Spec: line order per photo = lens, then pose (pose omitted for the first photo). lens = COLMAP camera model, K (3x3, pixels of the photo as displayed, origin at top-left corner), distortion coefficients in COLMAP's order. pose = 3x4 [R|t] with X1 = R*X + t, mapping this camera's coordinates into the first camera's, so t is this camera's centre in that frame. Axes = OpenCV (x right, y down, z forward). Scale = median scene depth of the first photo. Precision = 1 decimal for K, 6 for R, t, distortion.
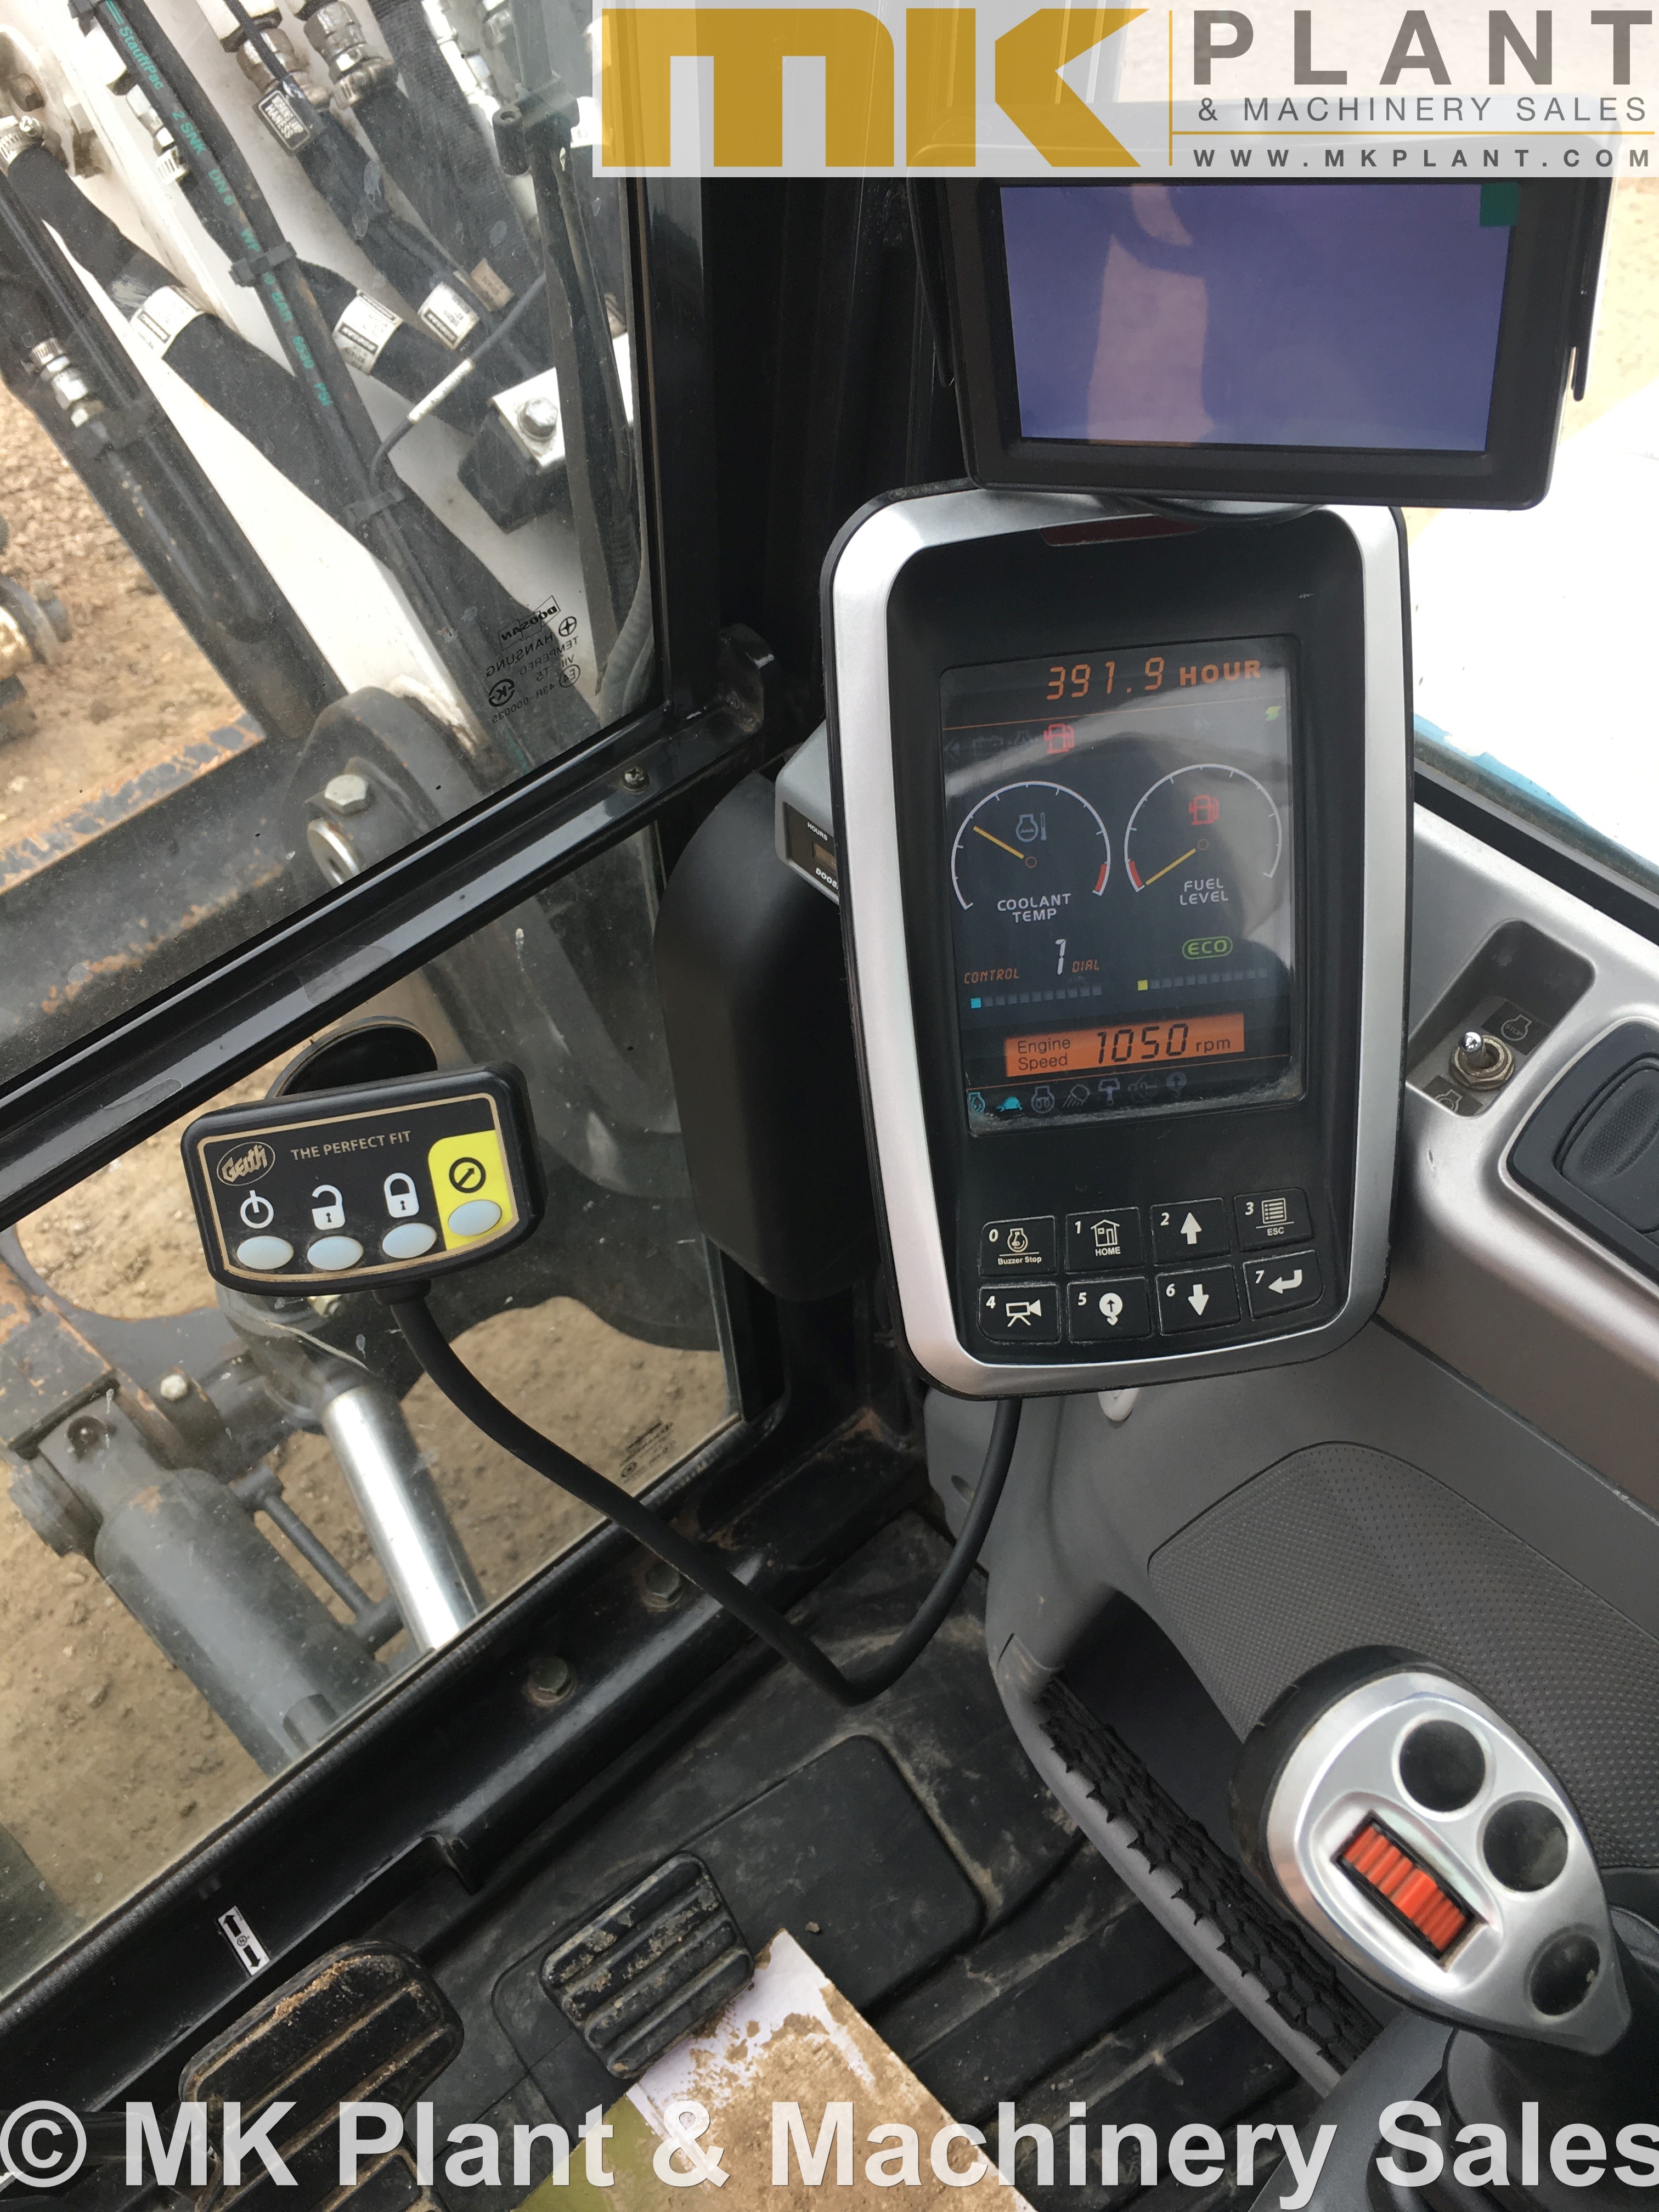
lens RADIAL K [[1885.1, 0, 831.1], [0, 1885.1, 1094.8], [0, 0, 1]] dist [0.072852, -0.097892]
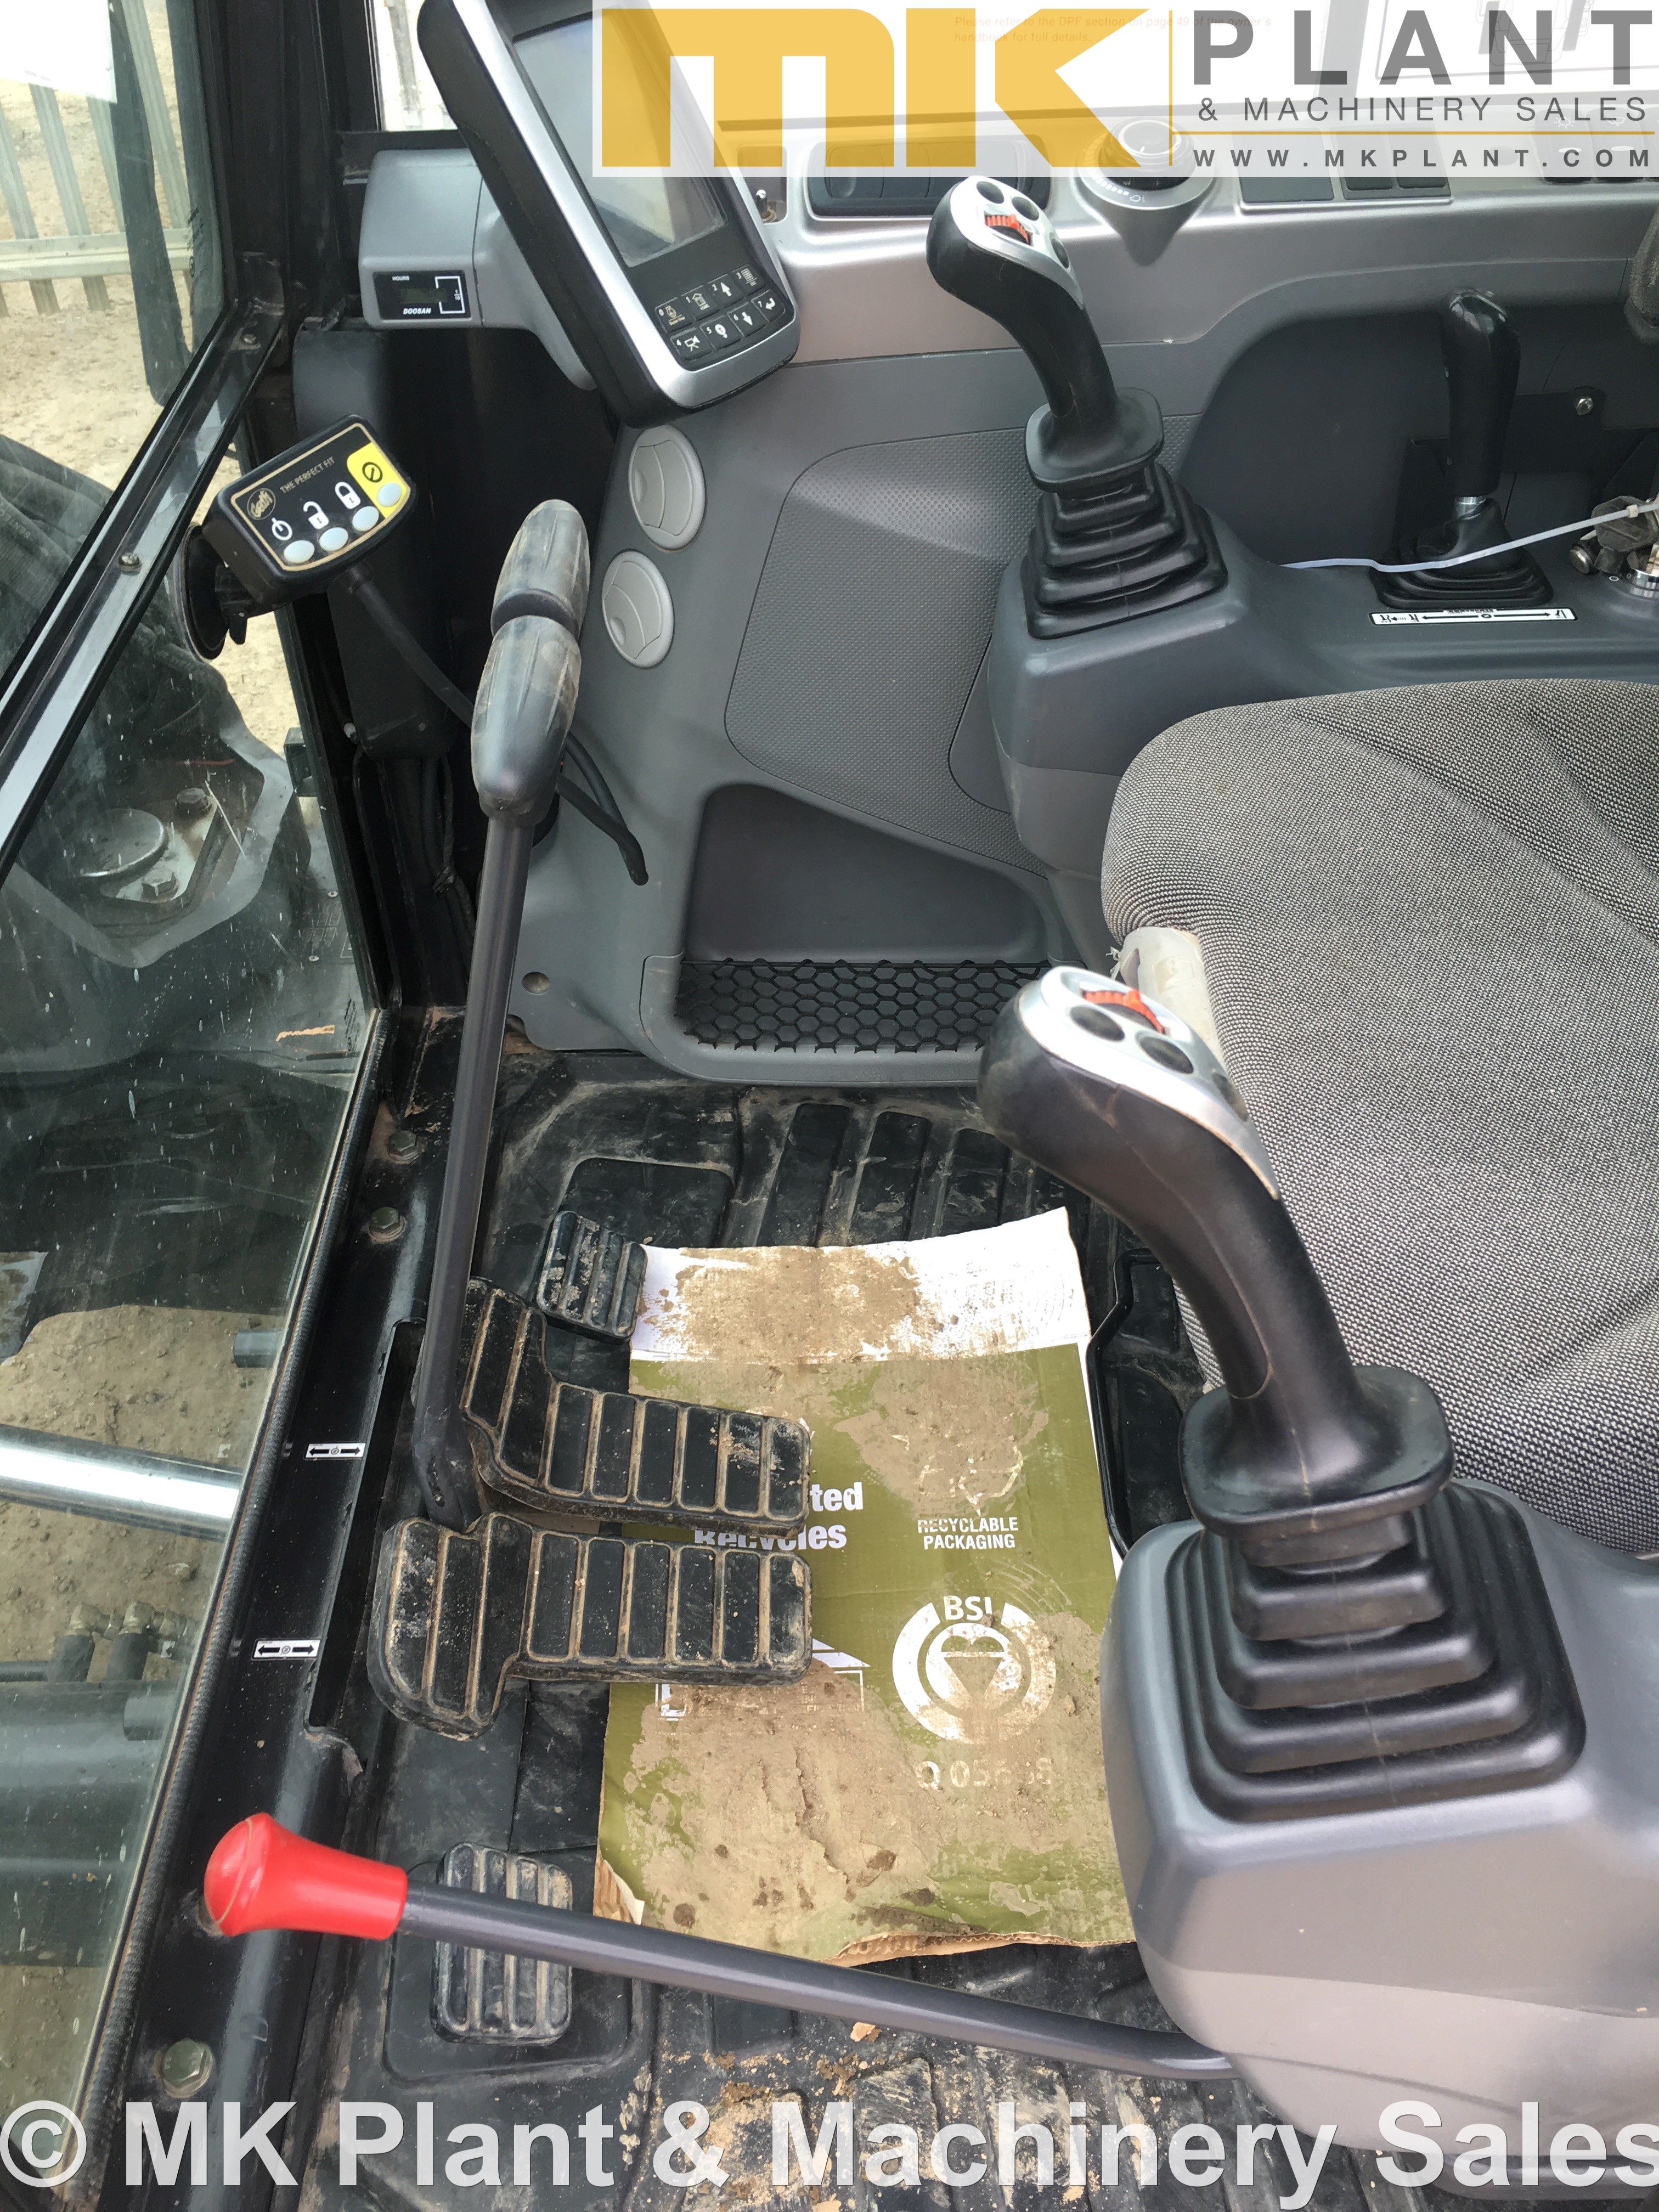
lens RADIAL K [[1885.1, 0, 831.1], [0, 1885.1, 1094.8], [0, 0, 1]] dist [0.072852, -0.097892]
pose [[0.660573, -0.480587, 0.576784, -0.721543], [0.579626, 0.814744, 0.015031, 0.436933], [-0.477154, 0.324390, 0.816759, -0.254823]]
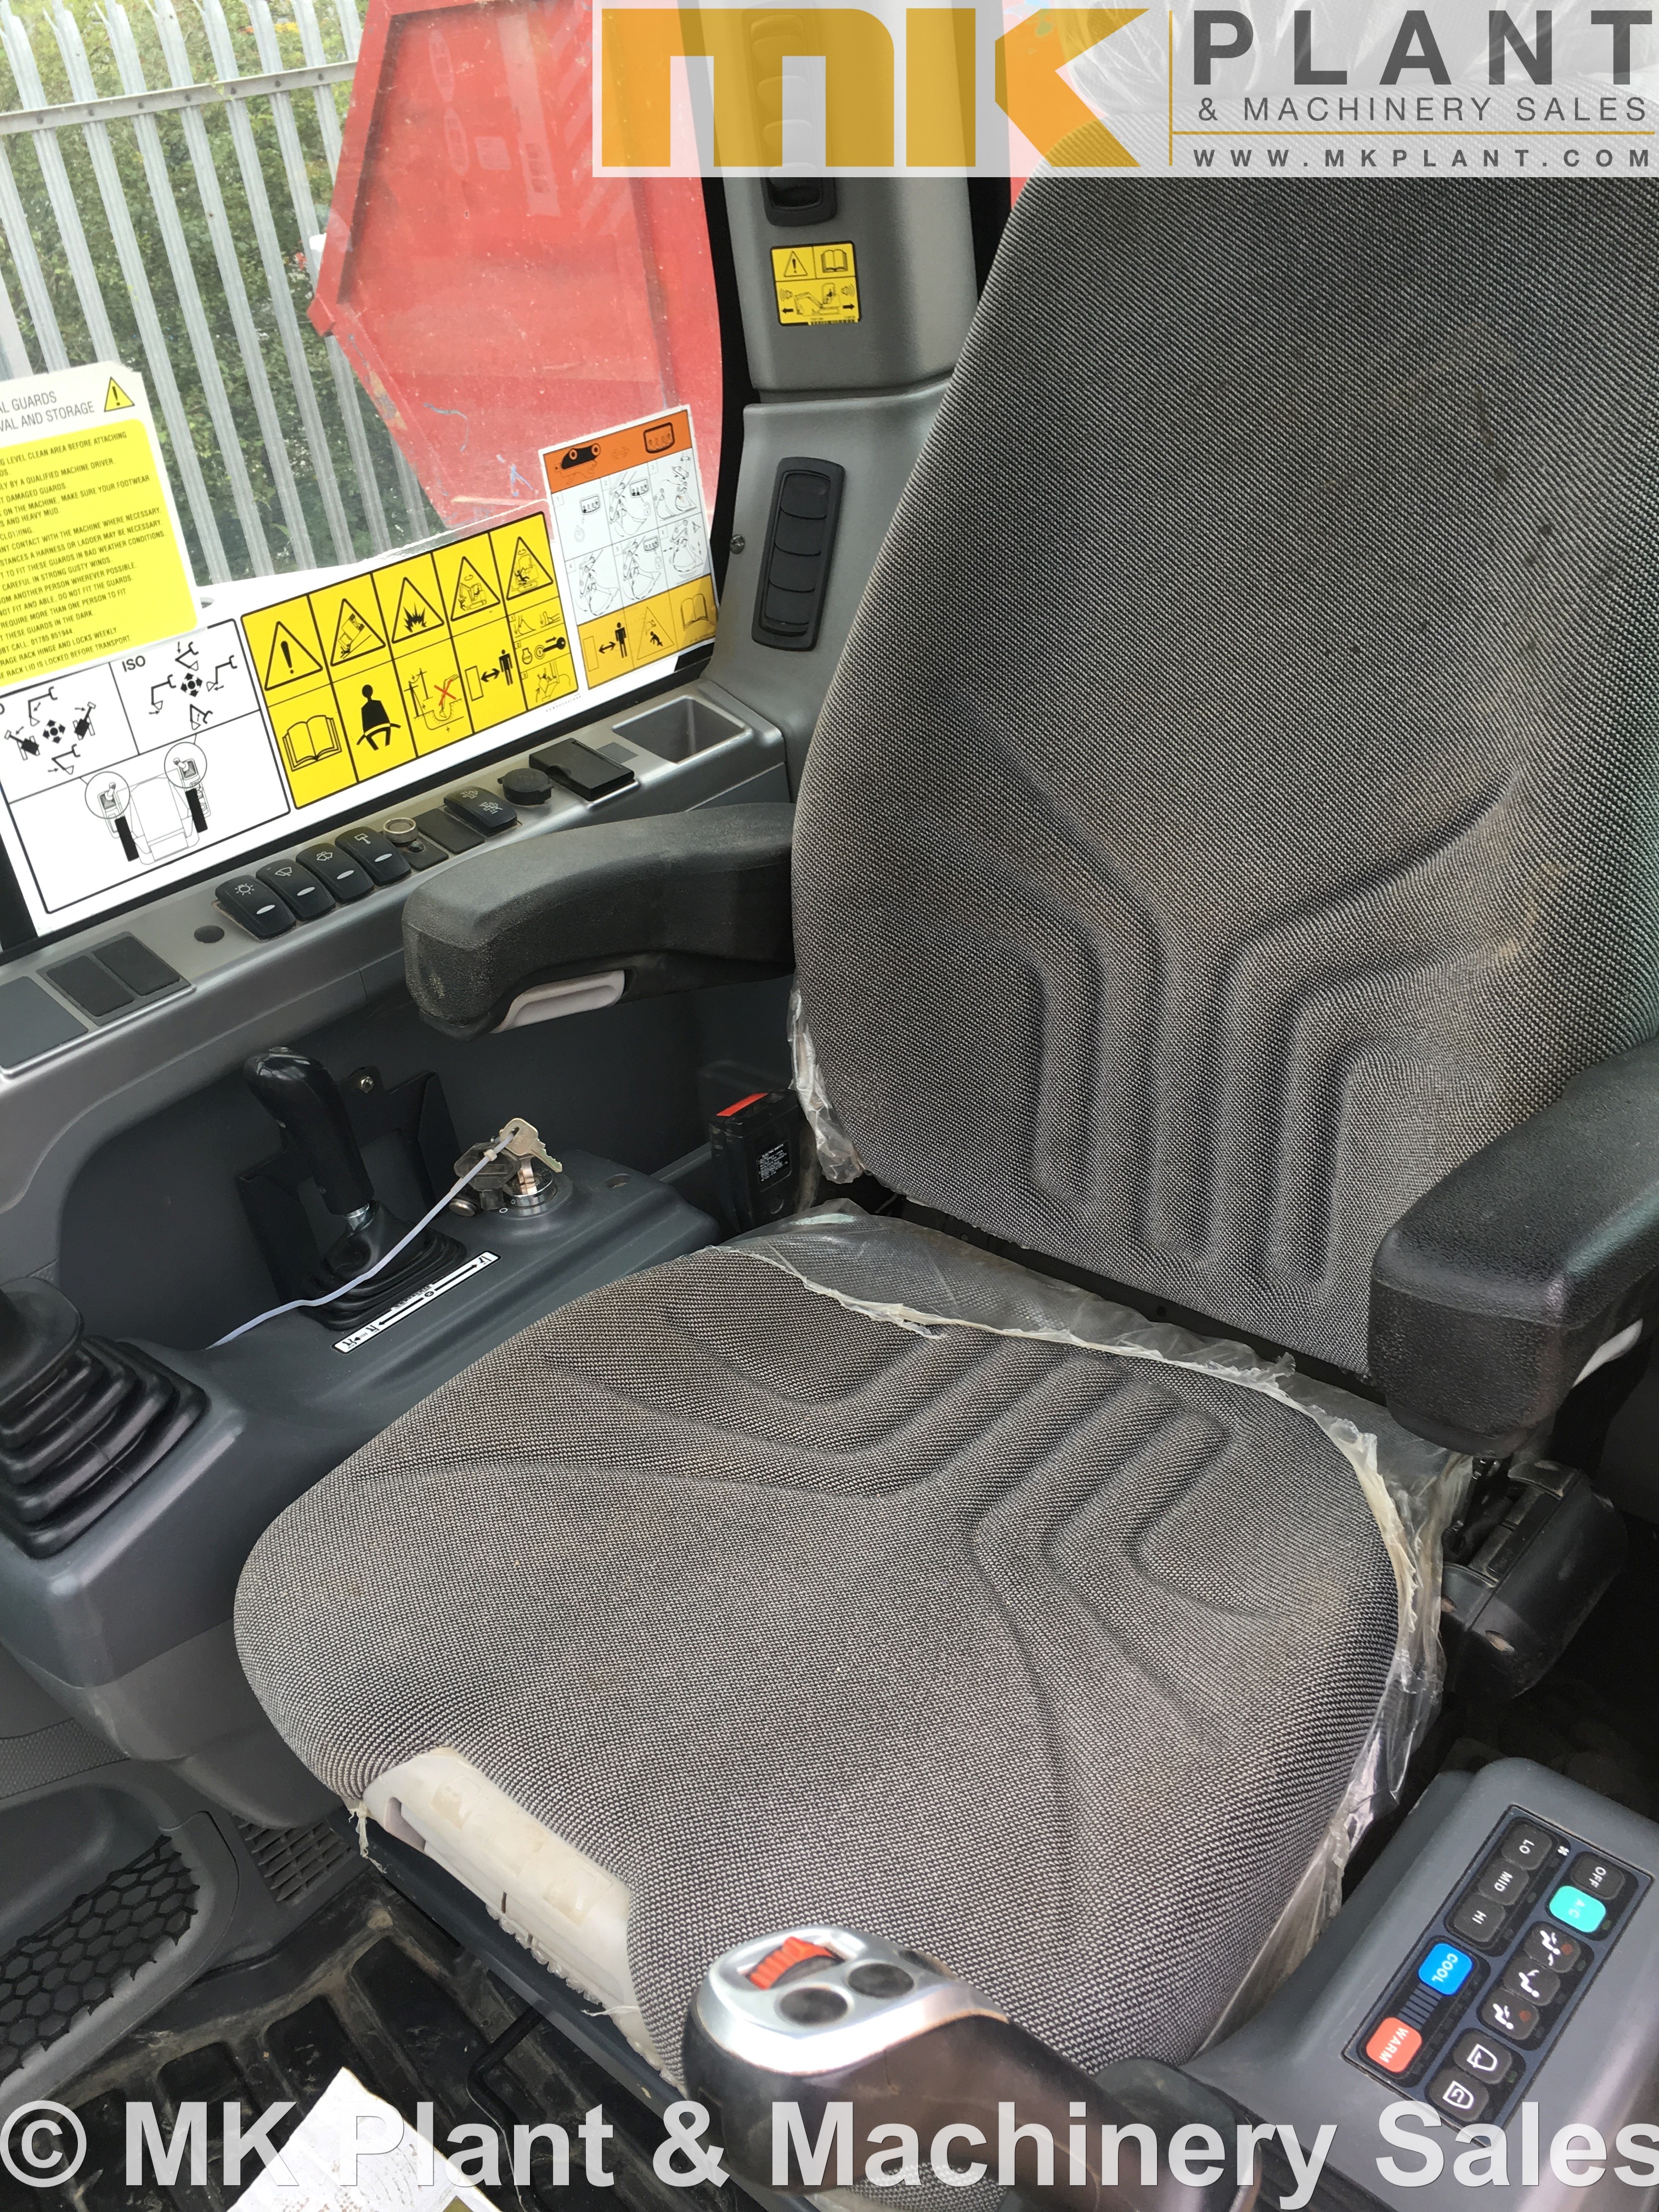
lens RADIAL K [[1885.1, 0, 831.1], [0, 1885.1, 1094.8], [0, 0, 1]] dist [0.072852, -0.097892]
pose [[-0.108021, -0.433167, 0.894817, -0.695376], [0.845068, 0.434080, 0.312146, 0.232311], [-0.523634, 0.789899, 0.319165, -0.208694]]
